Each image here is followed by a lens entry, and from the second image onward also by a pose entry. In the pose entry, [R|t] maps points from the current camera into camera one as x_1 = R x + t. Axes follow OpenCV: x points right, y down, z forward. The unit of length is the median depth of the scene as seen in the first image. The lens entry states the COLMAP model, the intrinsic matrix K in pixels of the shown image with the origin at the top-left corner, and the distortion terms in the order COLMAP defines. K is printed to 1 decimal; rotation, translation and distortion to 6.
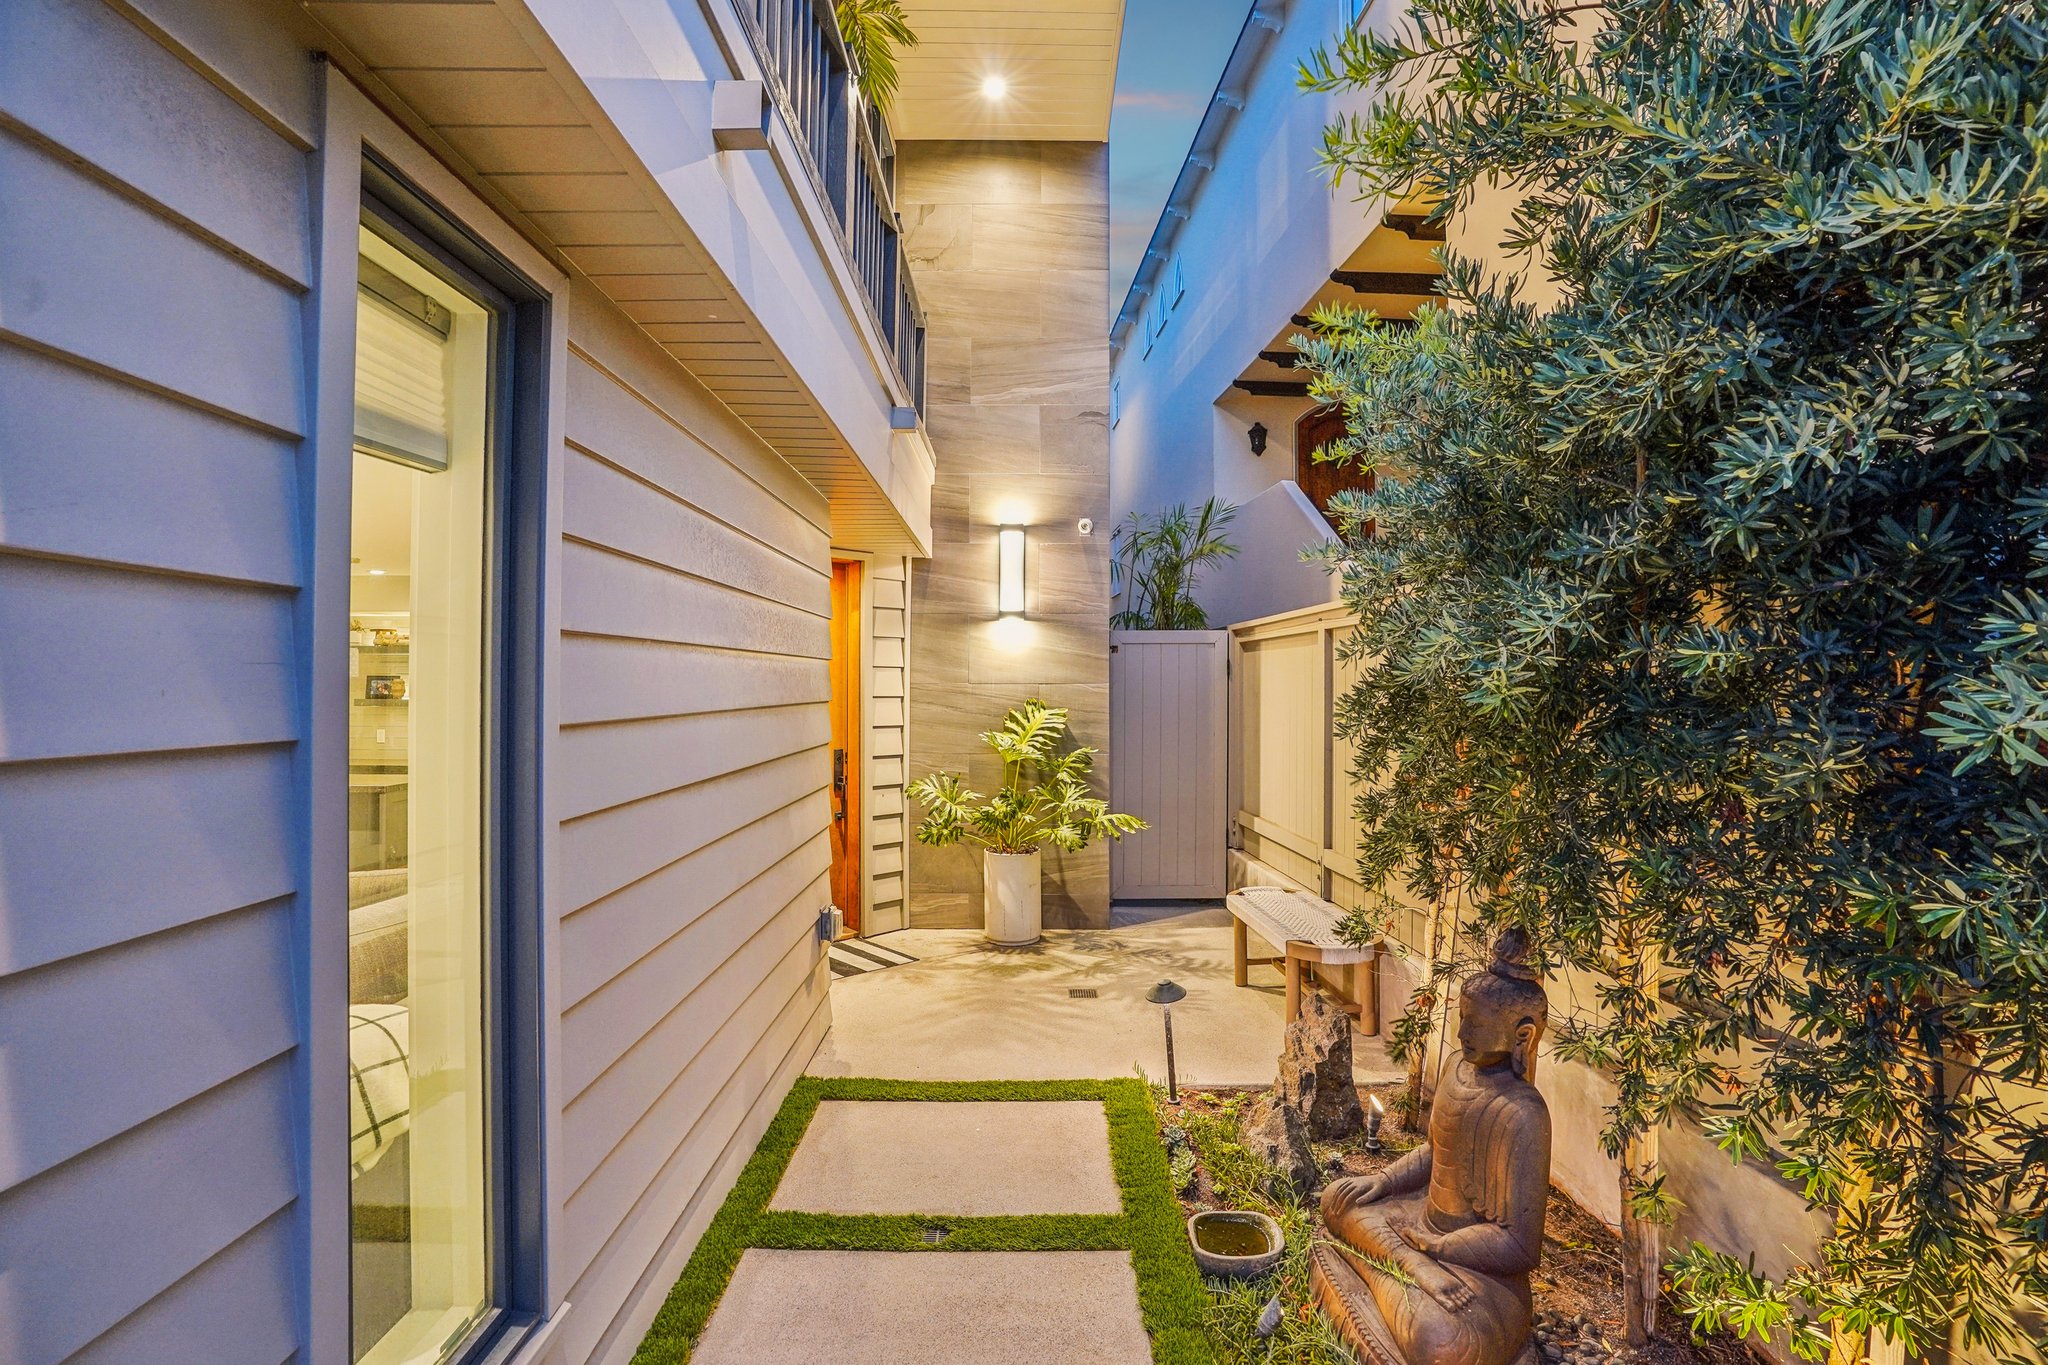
lens RADIAL K [[974.8, 0, 1014.0], [0, 974.8, 671.4], [0, 0, 1]] dist [-0.011470, 0.000895]
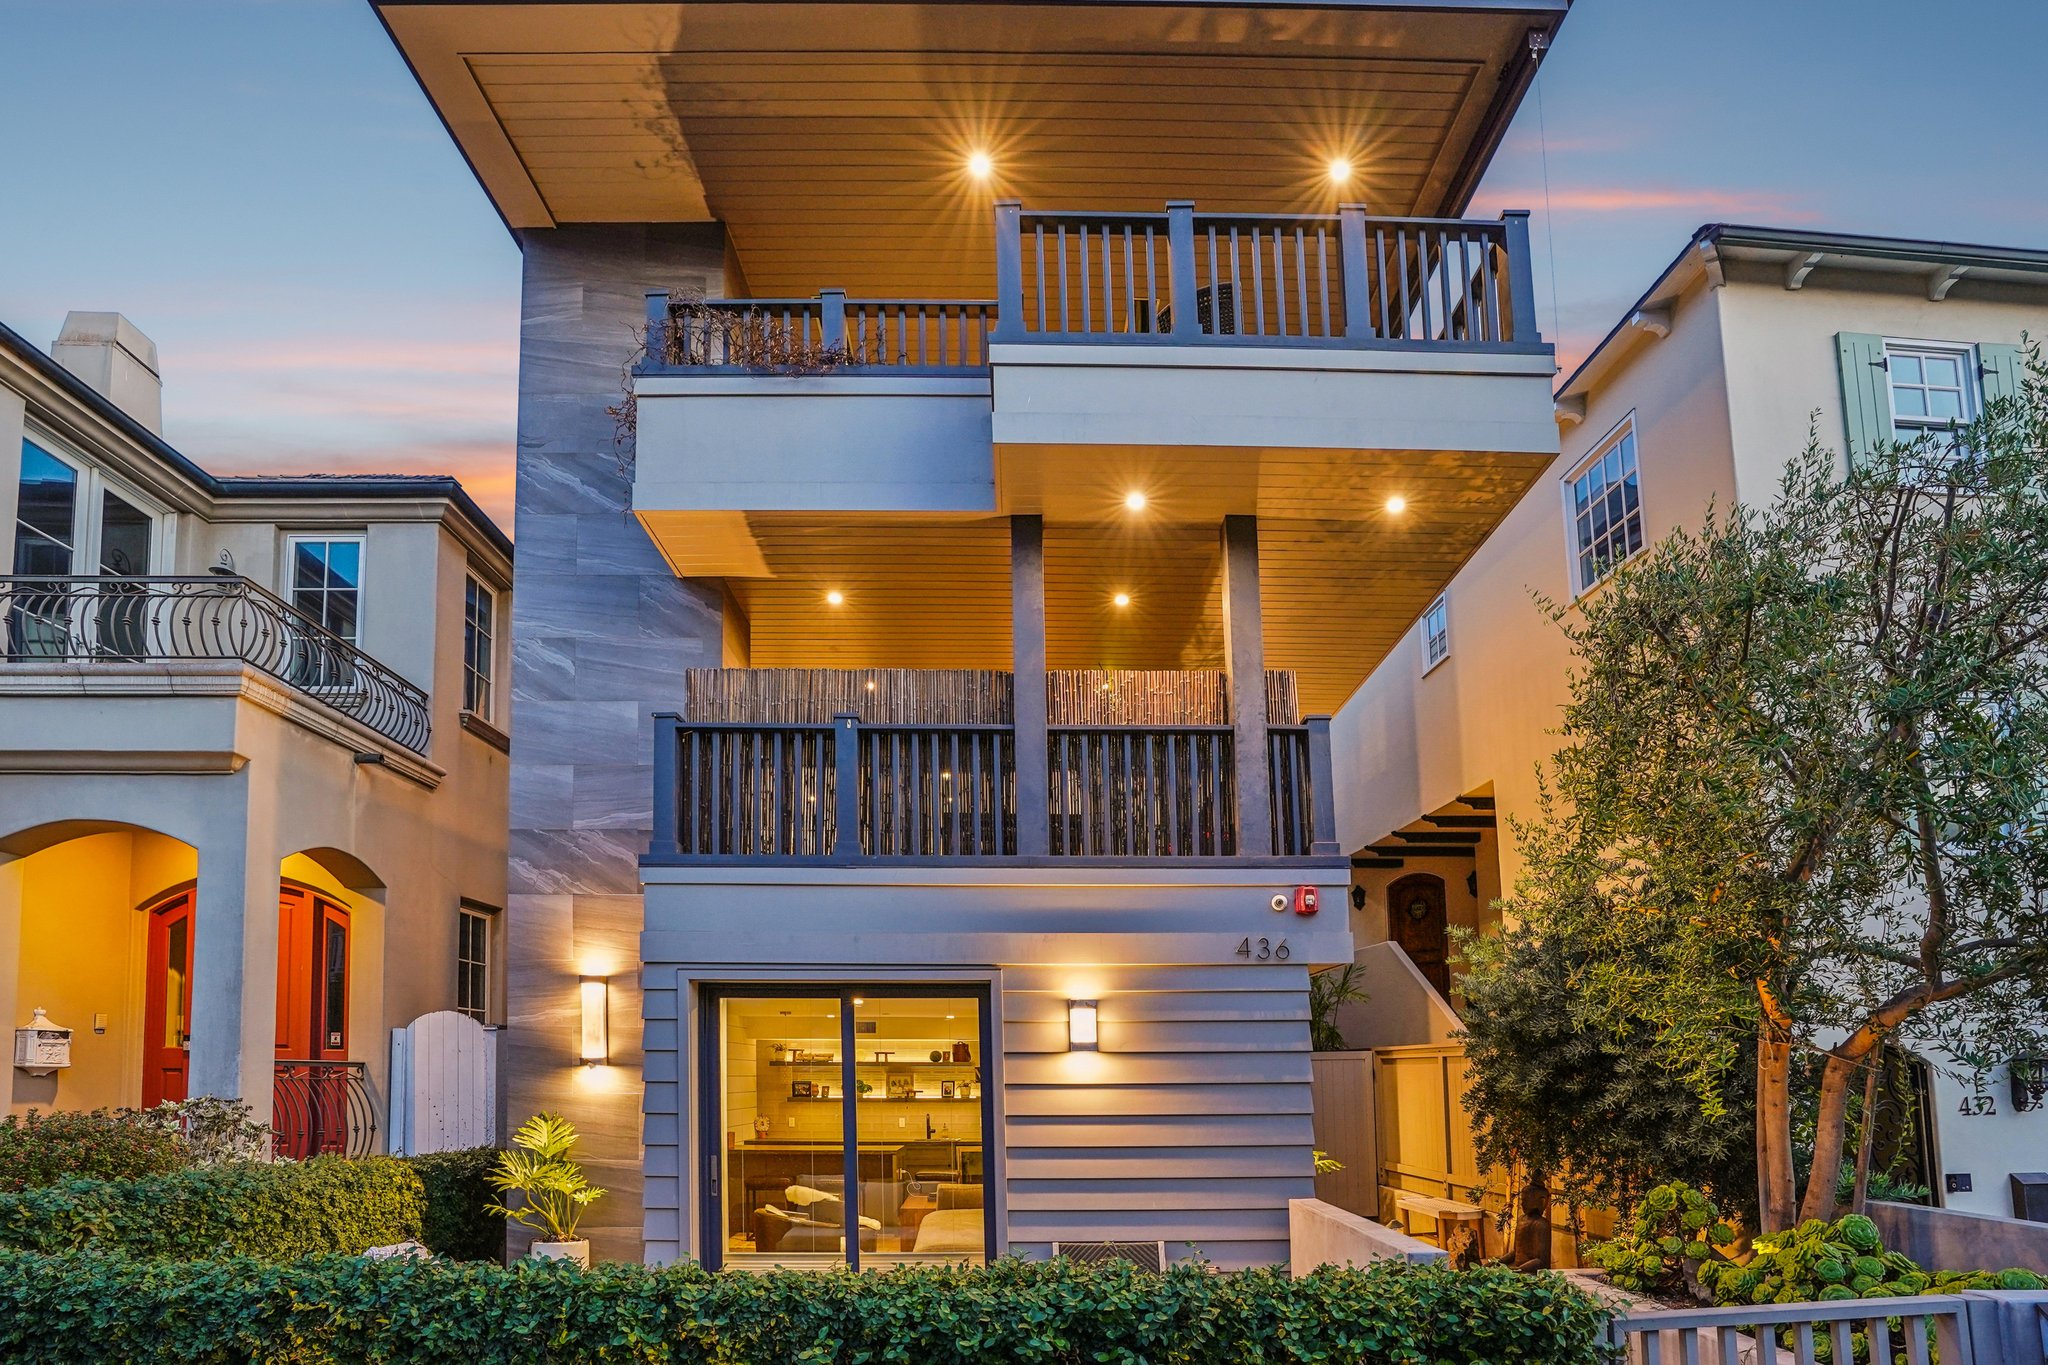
lens RADIAL K [[1059.0, 0, 1028.0], [0, 1059.0, 869.0], [0, 0, 1]] dist [-0.076136, 0.045021]
pose [[0.999959, -0.003334, 0.008447, -0.402500], [0.004718, 0.985517, -0.169514, -0.047337], [-0.007760, 0.169546, 0.985492, -0.854897]]
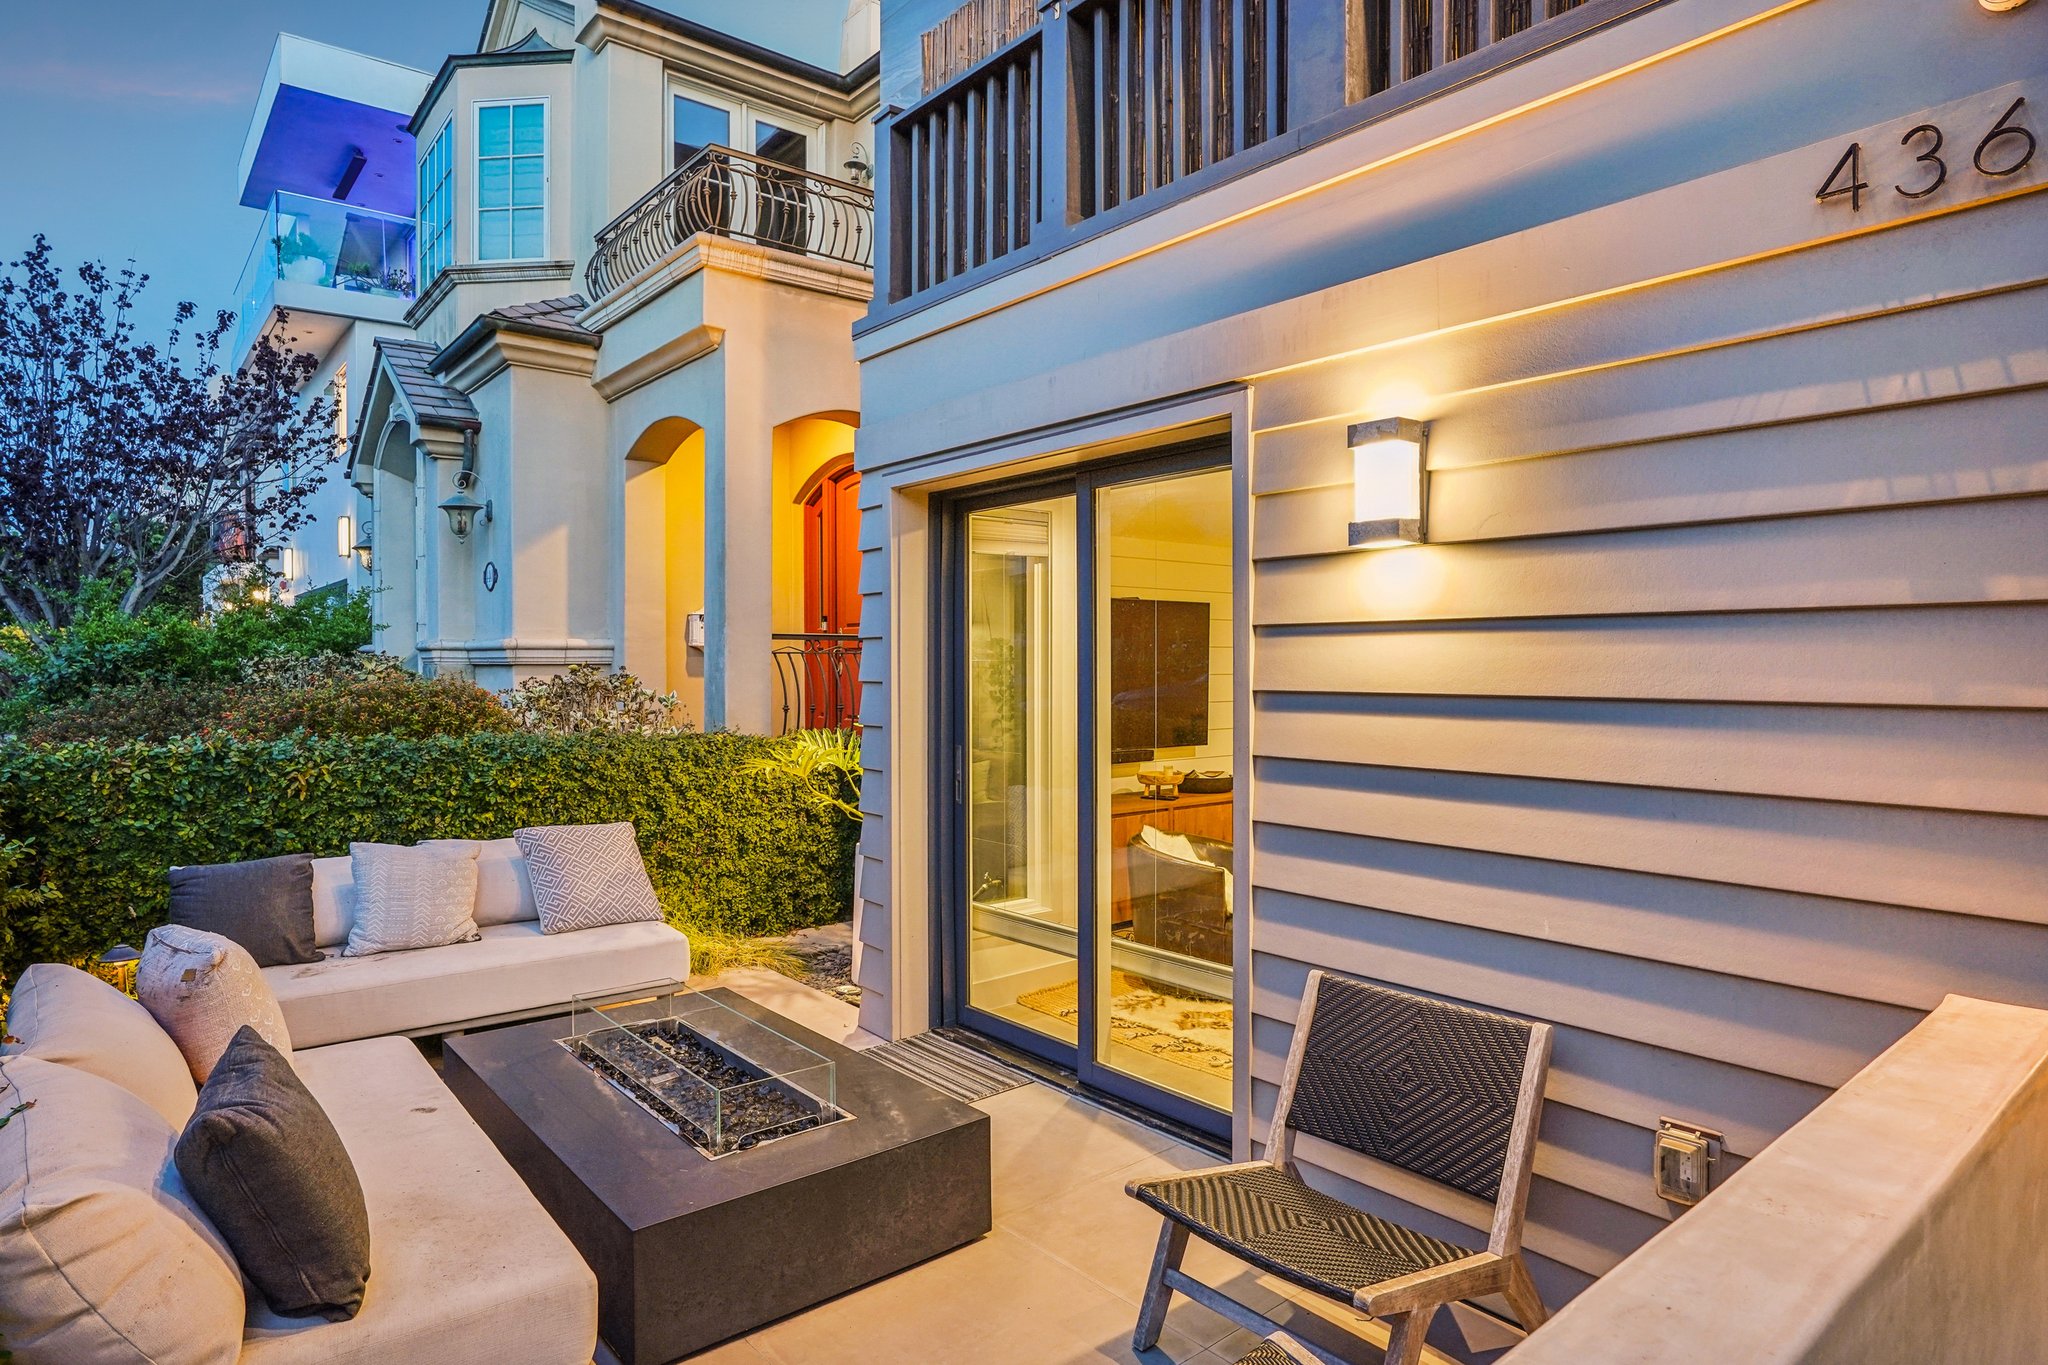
lens RADIAL K [[1132.4, 0, 1037.1], [0, 1132.4, 680.9], [0, 0, 1]] dist [-0.049592, 0.035212]
pose [[0.637964, 0.007917, -0.770025, -0.094264], [0.012950, 0.999695, 0.021007, -0.003583], [0.769957, -0.023373, 0.637668, -0.275586]]
